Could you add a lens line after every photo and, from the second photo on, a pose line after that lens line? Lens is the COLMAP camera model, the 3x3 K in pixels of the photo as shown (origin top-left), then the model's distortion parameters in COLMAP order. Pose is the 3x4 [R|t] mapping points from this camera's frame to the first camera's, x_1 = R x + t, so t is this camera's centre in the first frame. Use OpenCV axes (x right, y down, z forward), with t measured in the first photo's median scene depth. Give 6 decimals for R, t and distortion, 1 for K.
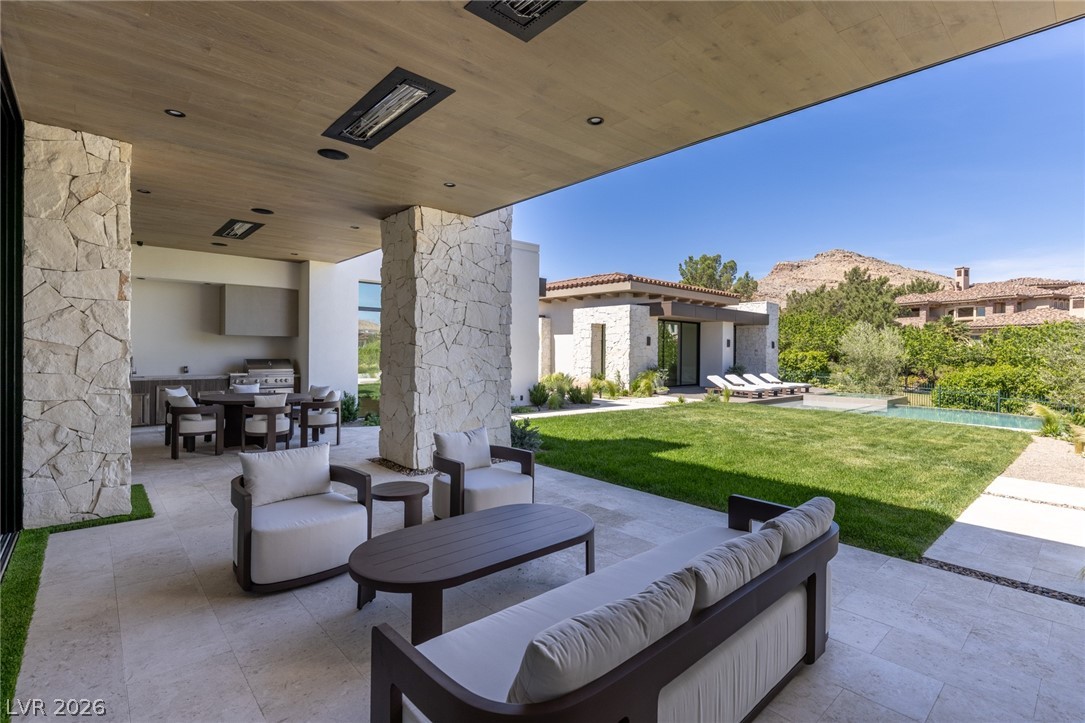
lens RADIAL K [[509.2, 0, 543.3], [0, 509.2, 353.5], [0, 0, 1]] dist [-0.010607, -0.000829]
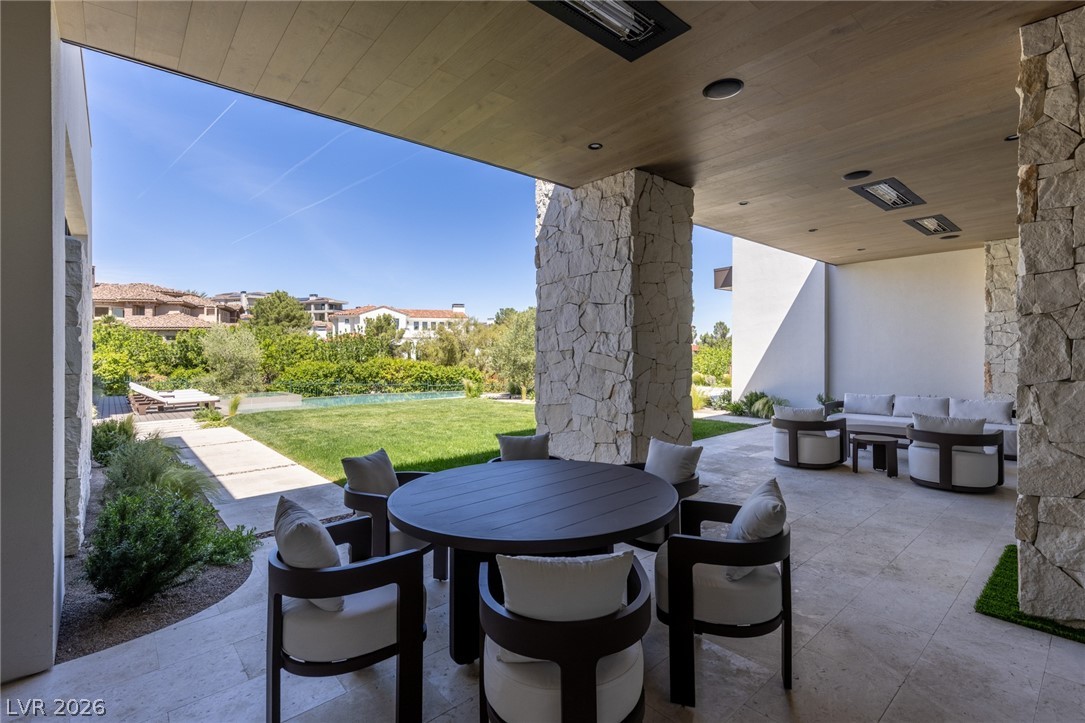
lens RADIAL K [[495.3, 0, 550.4], [0, 495.3, 353.6], [0, 0, 1]] dist [0.011906, 0.000080]
pose [[0.019323, -0.018522, 0.999642, -0.350004], [0.019736, 0.999641, 0.018141, -0.006396], [-0.999618, 0.019378, 0.019682, 0.377323]]
